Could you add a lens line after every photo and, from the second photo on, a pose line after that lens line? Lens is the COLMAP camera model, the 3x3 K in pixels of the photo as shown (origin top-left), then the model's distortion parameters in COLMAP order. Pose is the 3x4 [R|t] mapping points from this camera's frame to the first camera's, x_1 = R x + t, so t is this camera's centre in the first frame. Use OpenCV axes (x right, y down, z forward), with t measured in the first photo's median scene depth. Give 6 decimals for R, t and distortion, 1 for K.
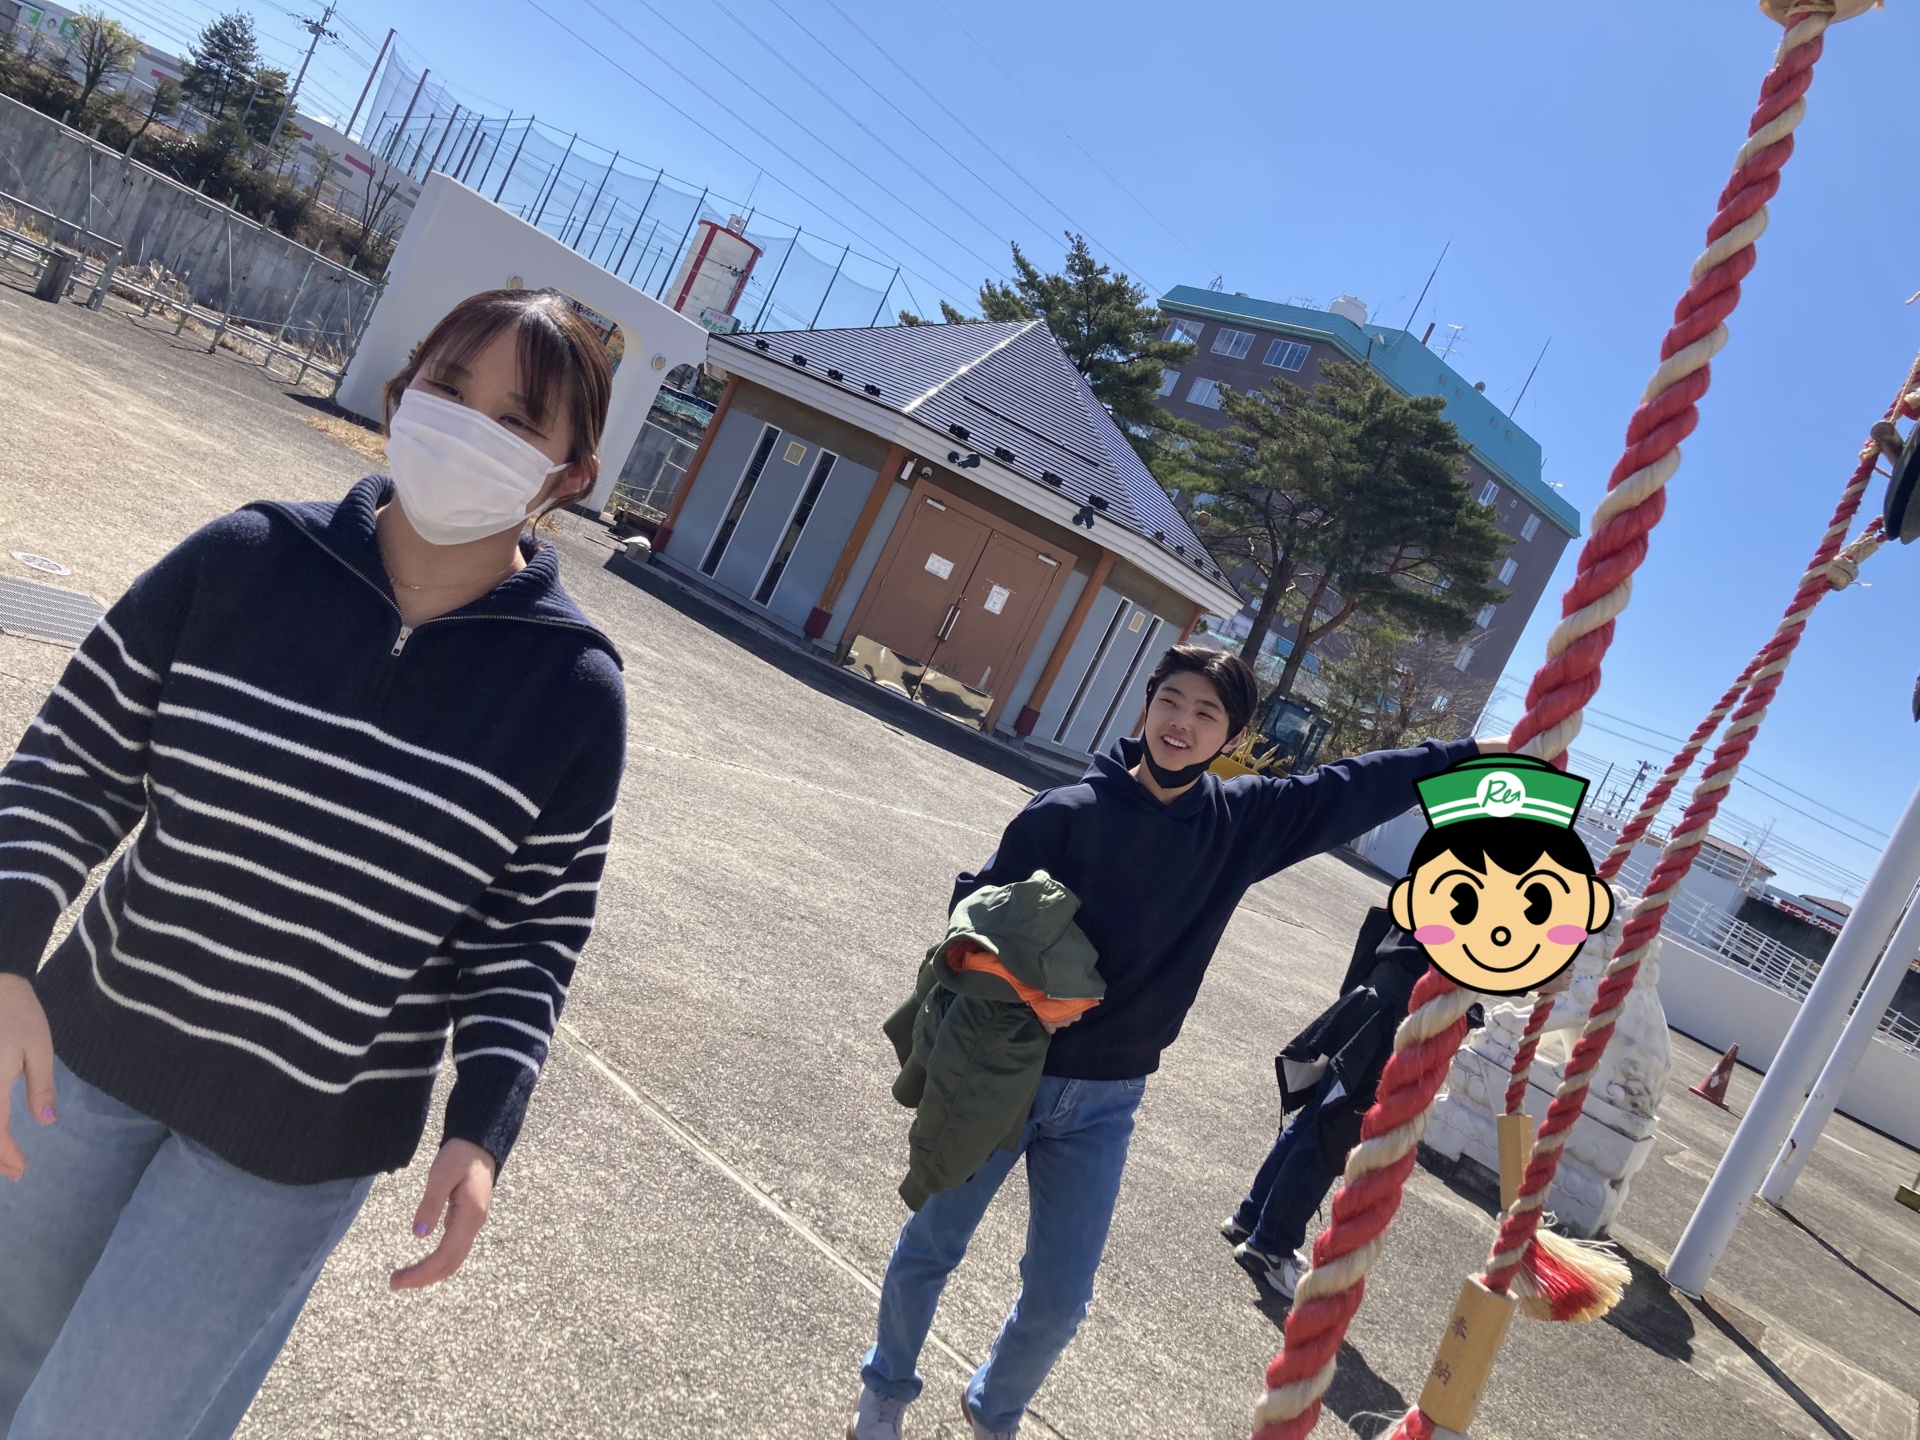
lens RADIAL K [[1596.8, 0, 960.0], [0, 1596.8, 720.0], [0, 0, 1]] dist [0.111161, -0.104191]
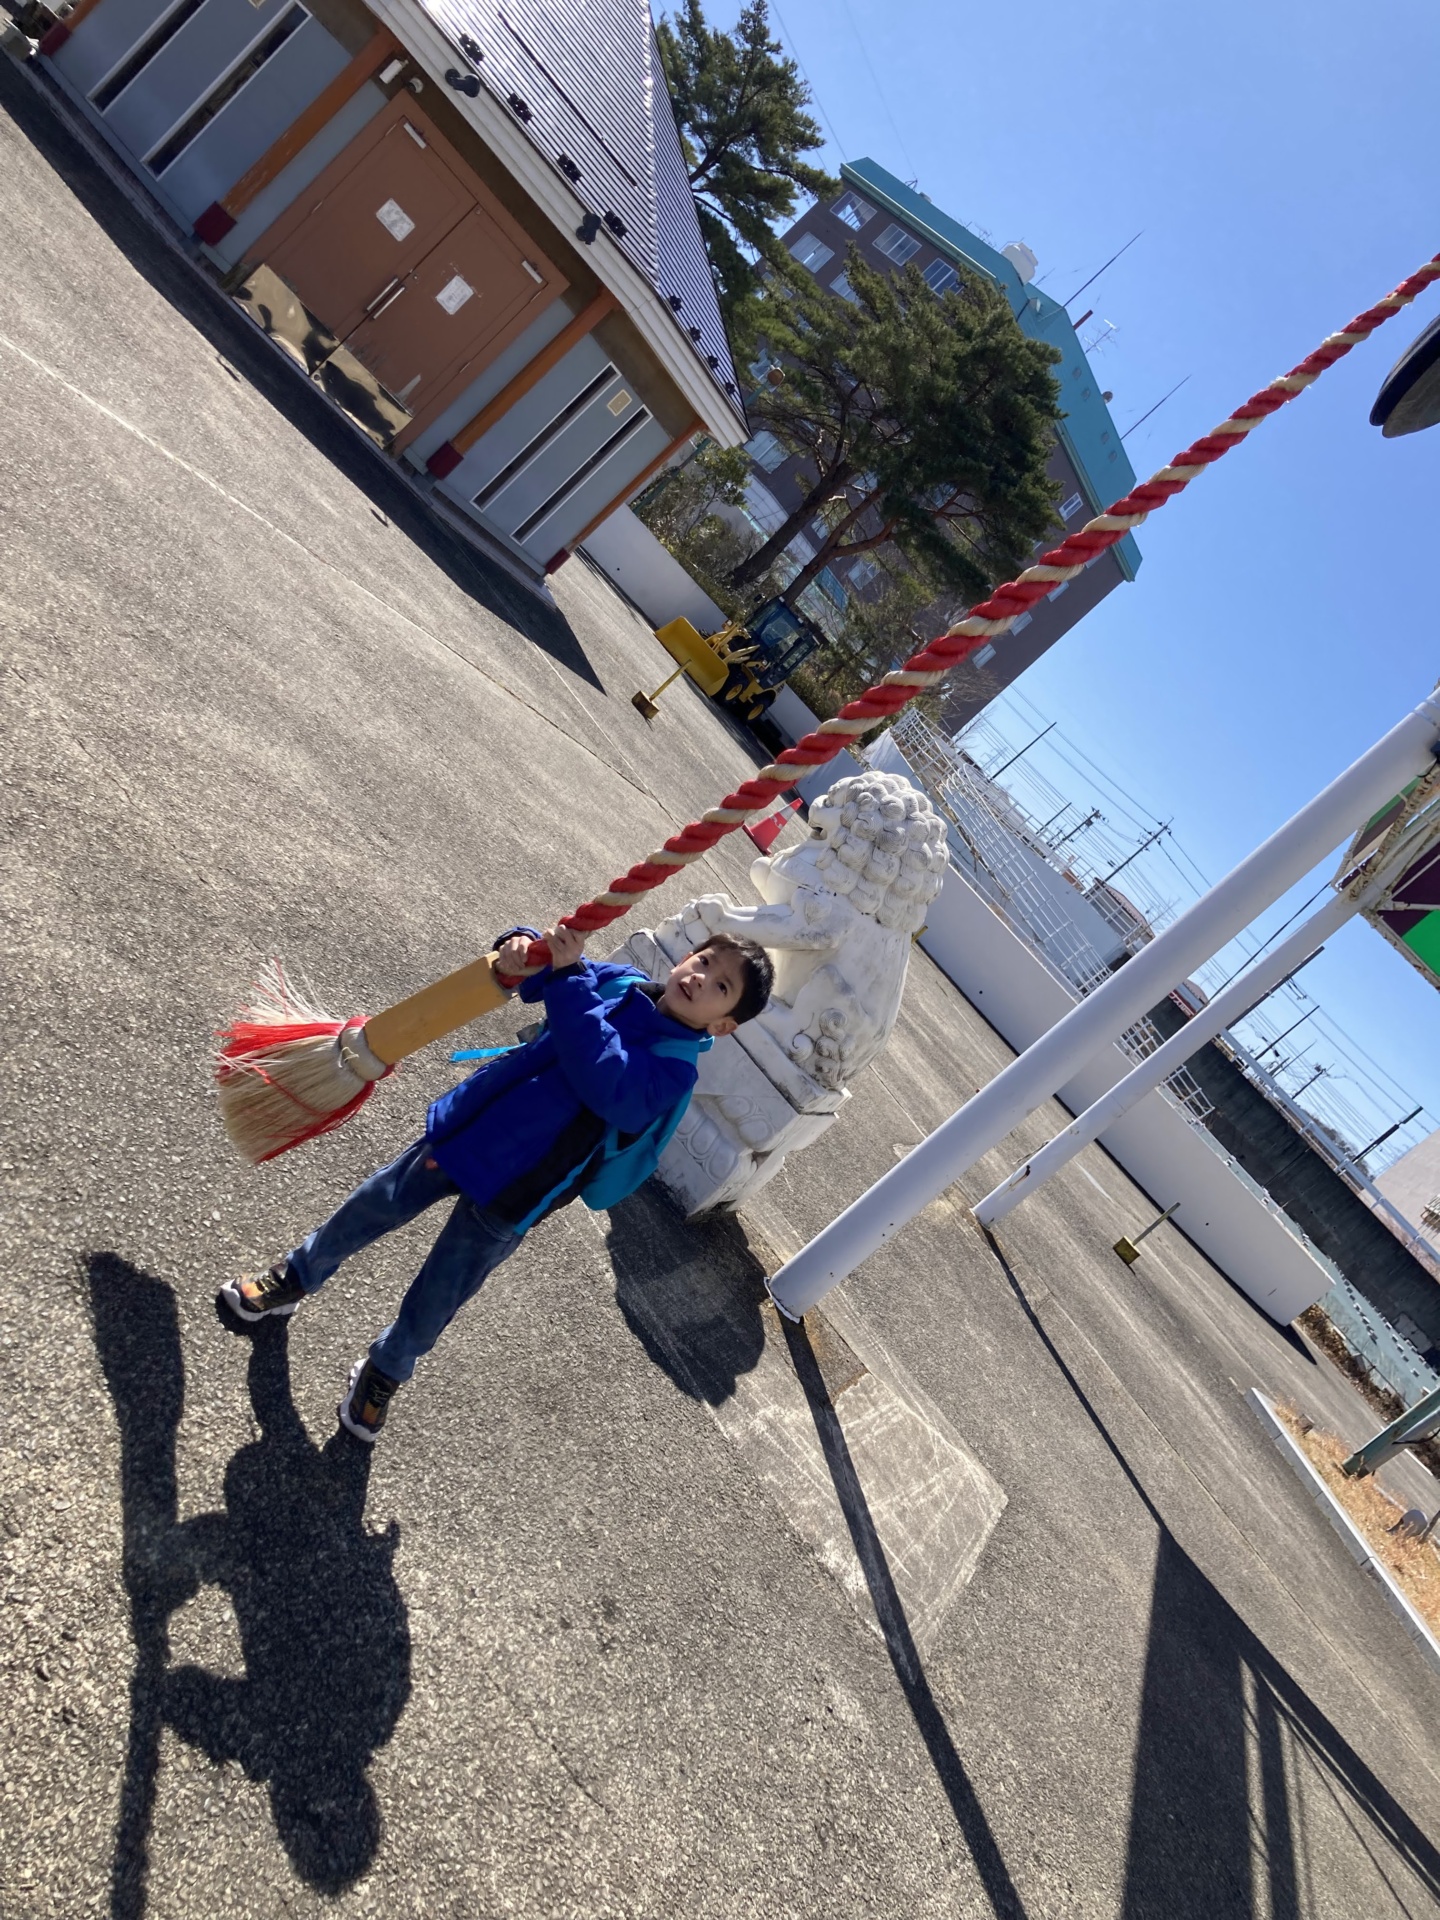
lens RADIAL K [[1596.8, 0, 720.0], [0, 1596.8, 960.0], [0, 0, 1]] dist [0.111161, -0.104191]
pose [[0.926075, 0.312369, 0.211687, 0.077756], [-0.352671, 0.916013, 0.191161, 0.026447], [-0.134196, -0.251685, 0.958460, 0.124343]]
